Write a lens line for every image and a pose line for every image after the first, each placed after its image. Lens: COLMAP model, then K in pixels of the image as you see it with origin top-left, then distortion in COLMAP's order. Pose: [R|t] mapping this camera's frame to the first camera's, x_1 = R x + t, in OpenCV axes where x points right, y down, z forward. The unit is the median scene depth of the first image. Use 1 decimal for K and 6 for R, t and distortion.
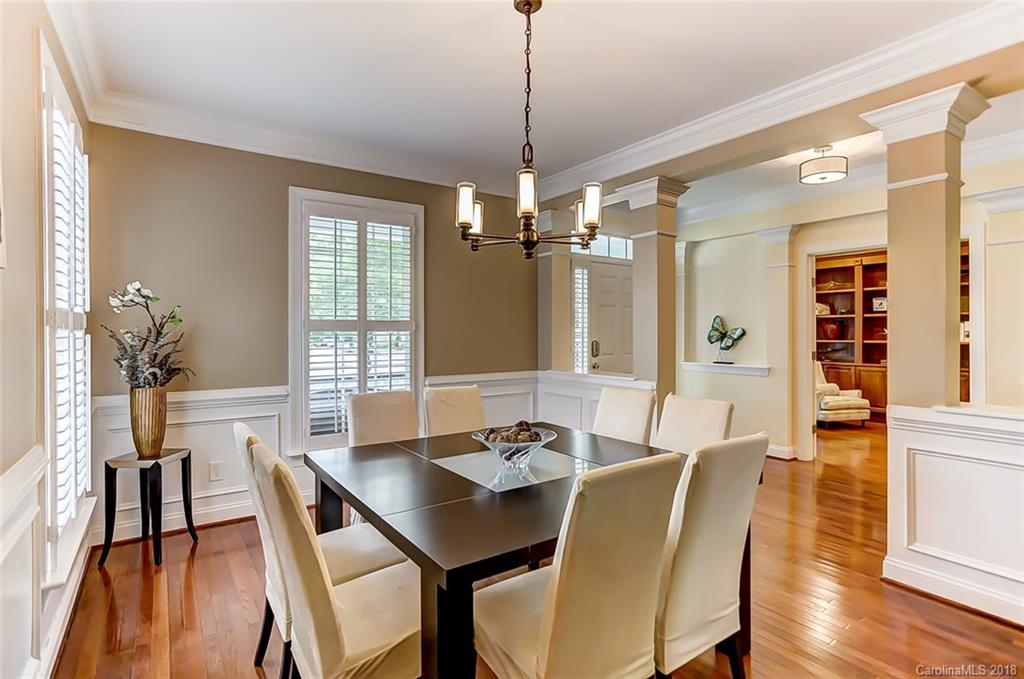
lens RADIAL K [[501.2, 0, 515.4], [0, 501.2, 332.2], [0, 0, 1]] dist [-0.000305, 0.003447]
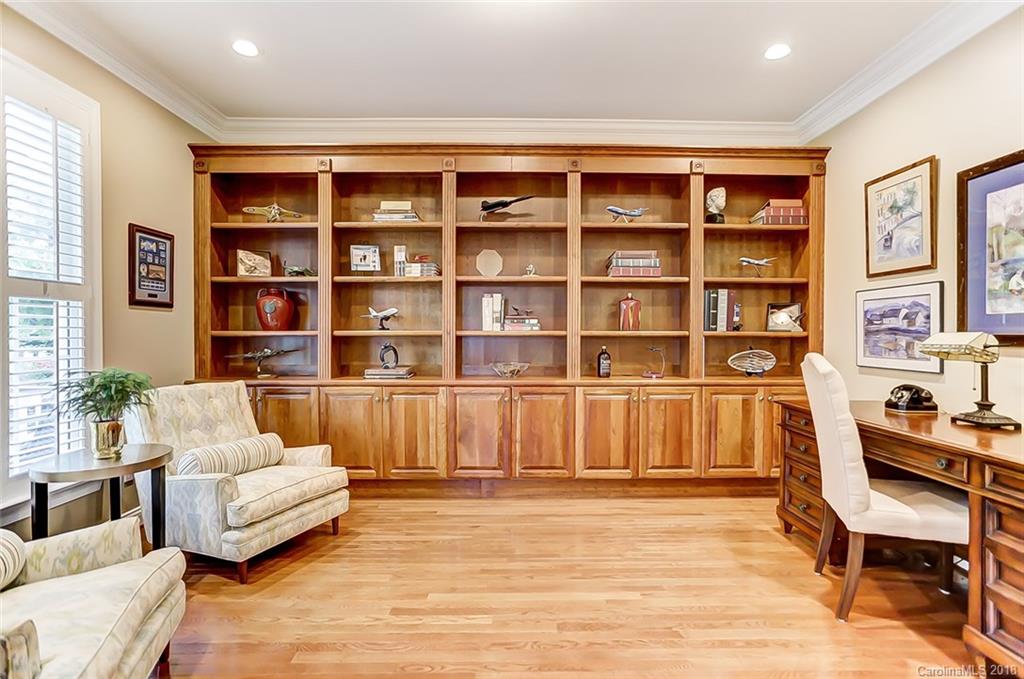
lens RADIAL K [[501.2, 0, 513.1], [0, 501.2, 335.2], [0, 0, 1]] dist [-0.000305, 0.003447]
pose [[0.568766, 0.004751, 0.822485, 0.392706], [-0.001892, 0.999988, -0.004469, 0.022848], [-0.822497, 0.000986, 0.568769, 0.579530]]
